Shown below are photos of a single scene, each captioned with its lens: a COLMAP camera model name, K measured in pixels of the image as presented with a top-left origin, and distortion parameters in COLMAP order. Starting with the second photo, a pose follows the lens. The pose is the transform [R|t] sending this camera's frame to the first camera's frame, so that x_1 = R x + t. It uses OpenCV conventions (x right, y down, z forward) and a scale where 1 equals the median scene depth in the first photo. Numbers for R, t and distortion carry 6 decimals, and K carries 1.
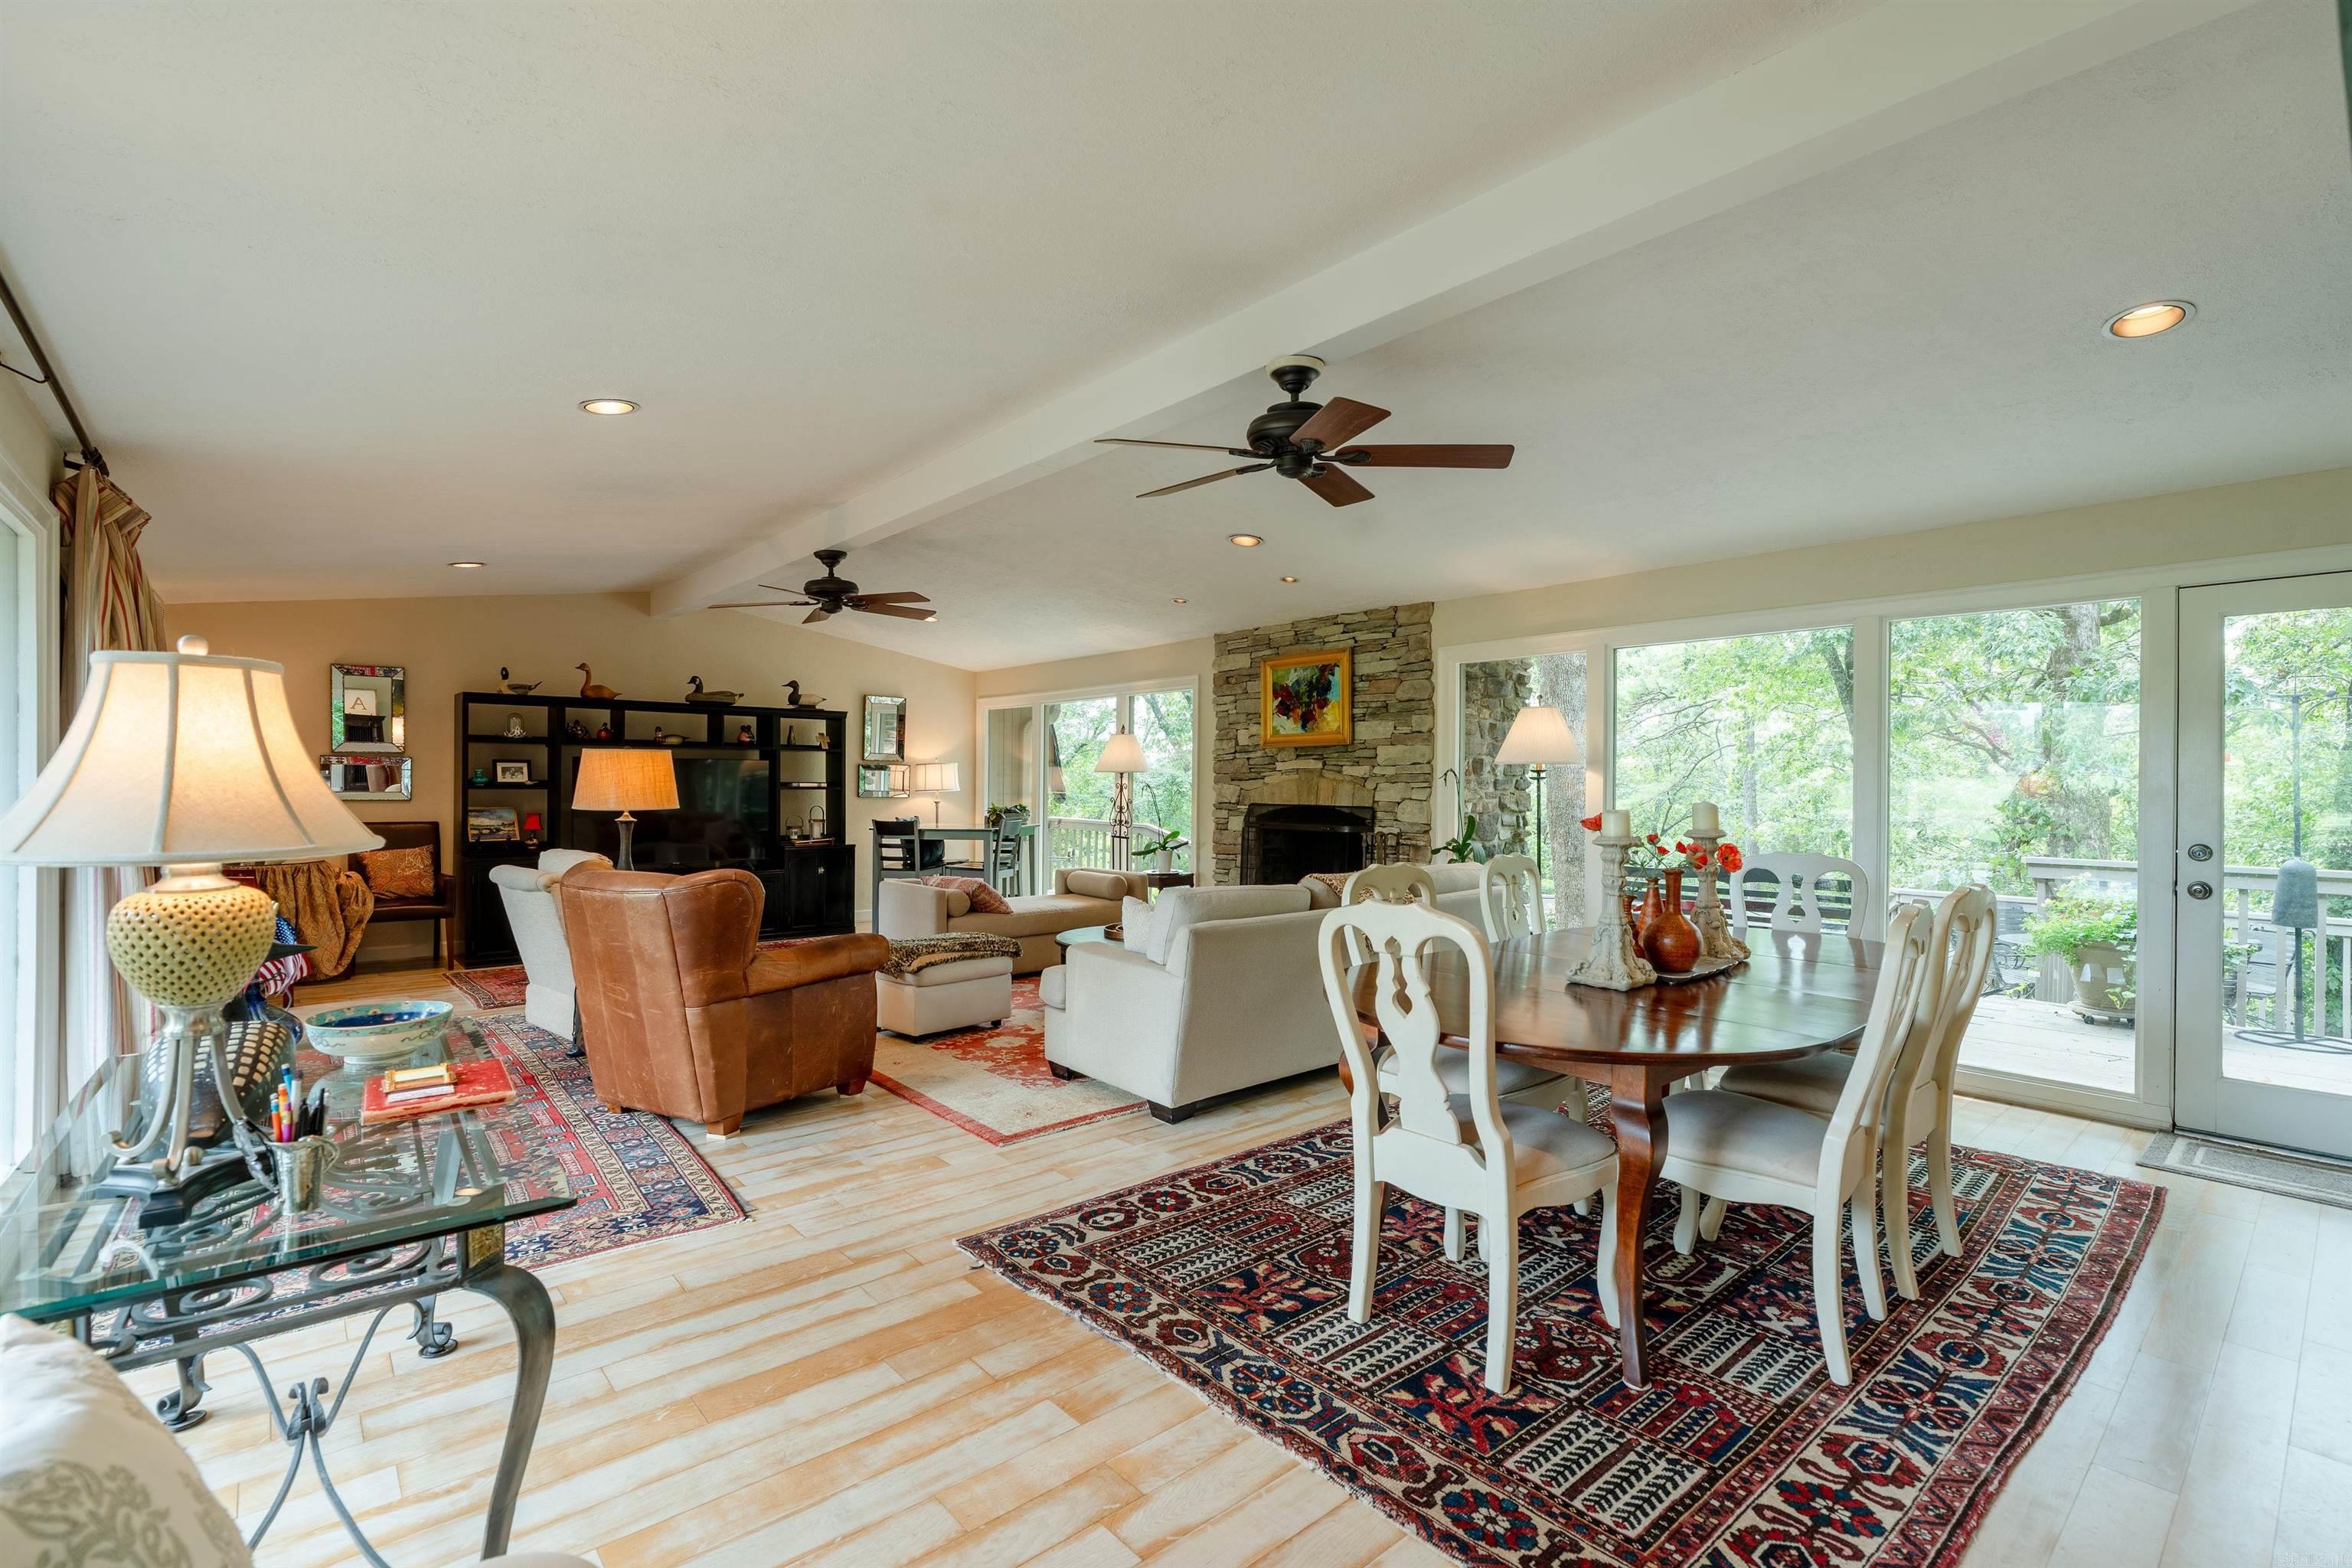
lens RADIAL K [[1051.3, 0, 1176.0], [0, 1051.3, 784.0], [0, 0, 1]] dist [-0.002937, 0.001189]
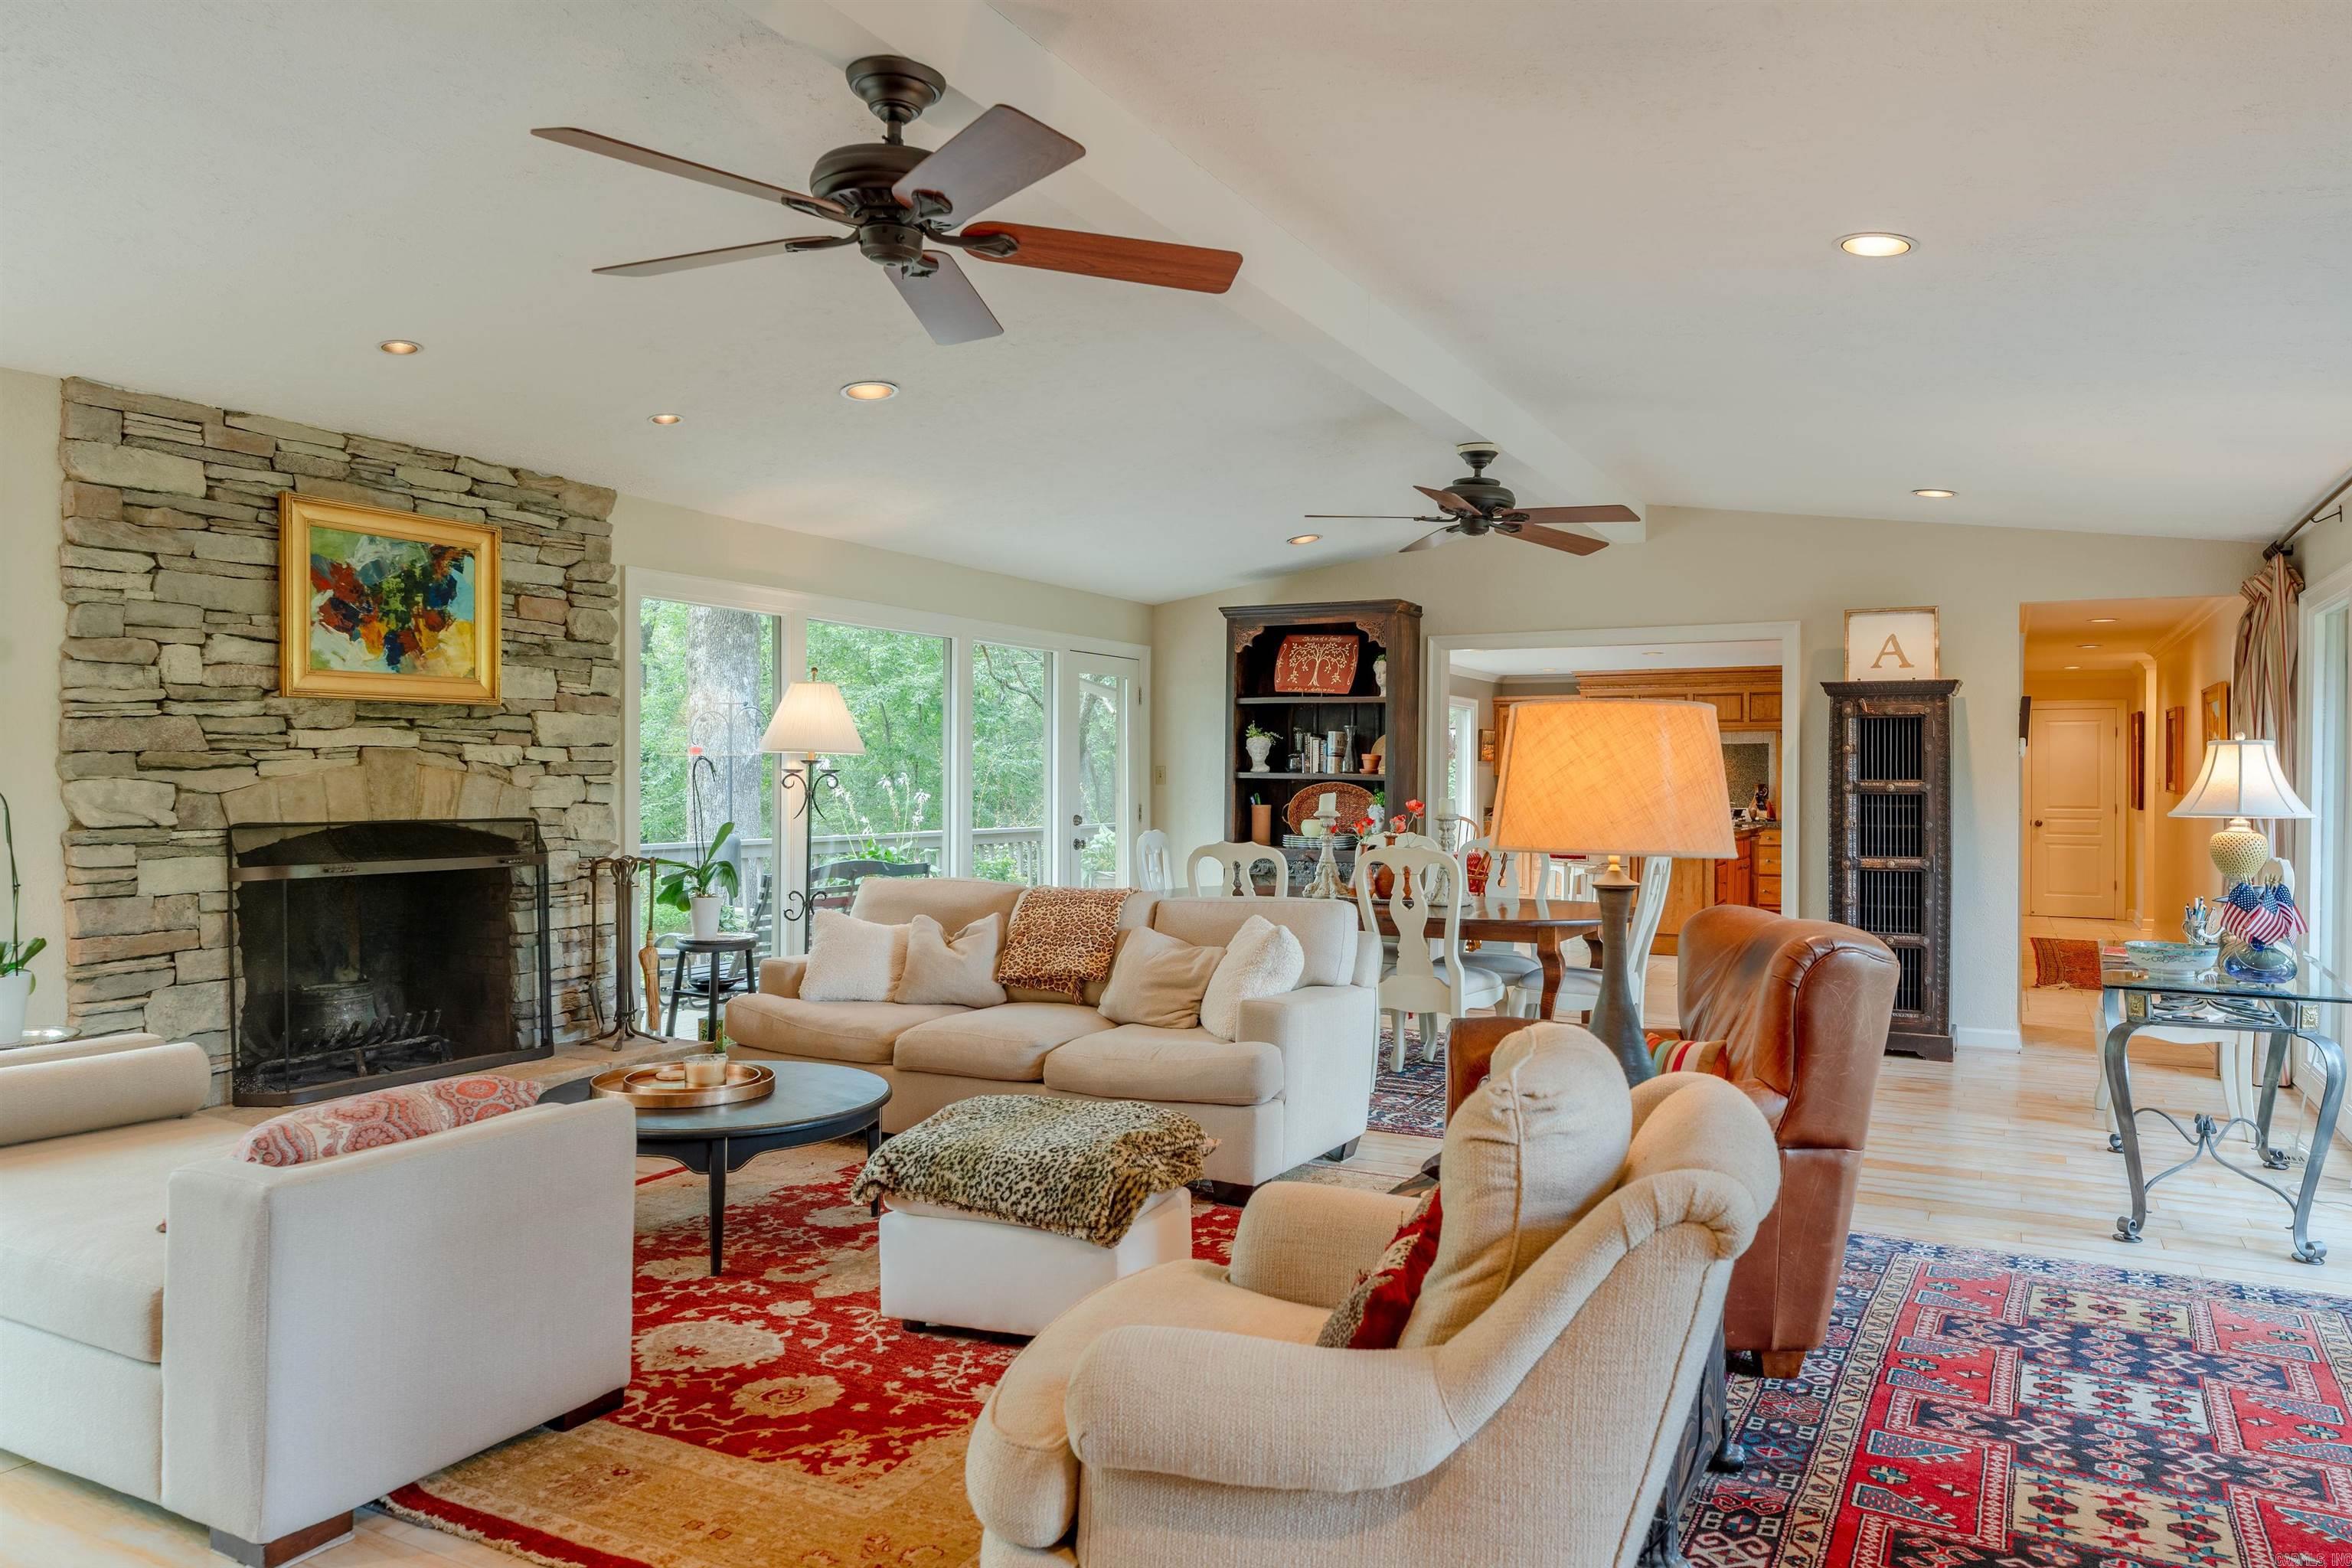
lens RADIAL K [[1547.3, 0, 1179.0], [0, 1547.3, 779.8], [0, 0, 1]] dist [-0.000272, 0.000206]
pose [[-0.357527, -0.007536, 0.933872, -0.703078], [-0.005408, 0.999967, 0.006000, -0.005779], [-0.933887, -0.002905, -0.357556, 0.947103]]
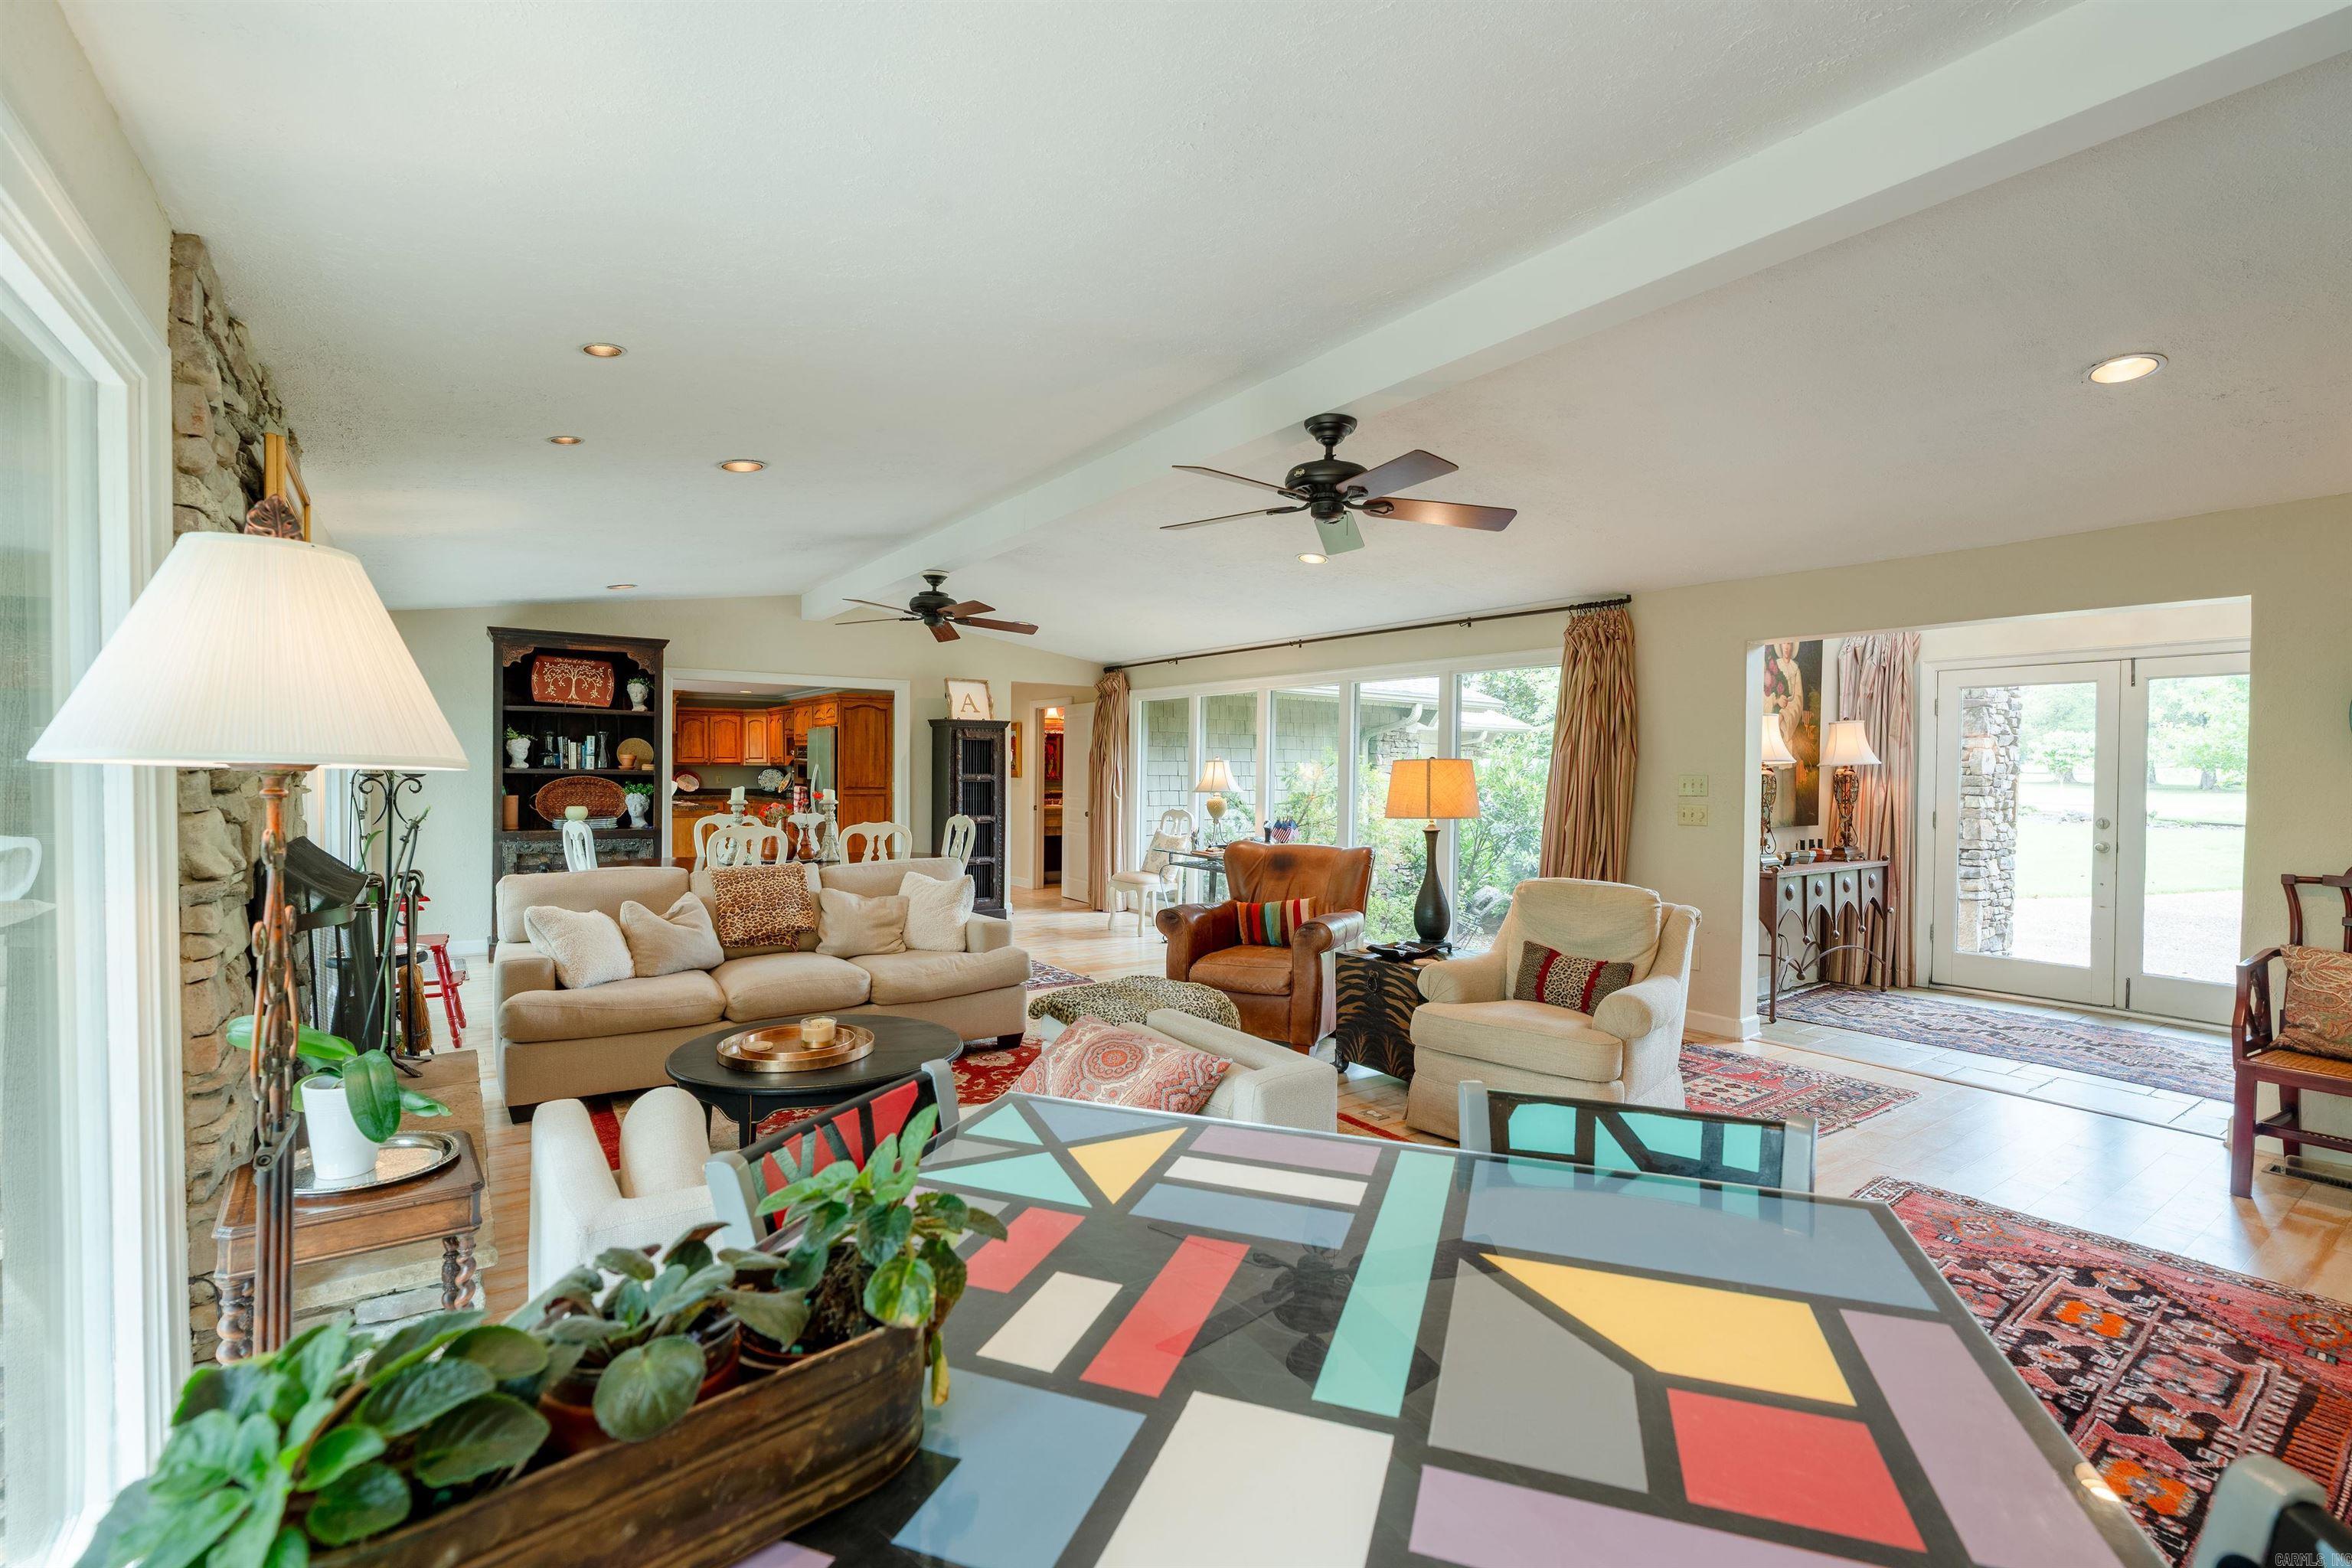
lens RADIAL K [[1051.7, 0, 1174.6], [0, 1051.7, 786.3], [0, 0, 1]] dist [-0.003094, 0.001167]
pose [[-0.994437, -0.015845, 0.104134, -0.265663], [-0.013809, 0.999700, 0.020241, -0.017242], [-0.104423, 0.018690, -0.994357, 1.409955]]
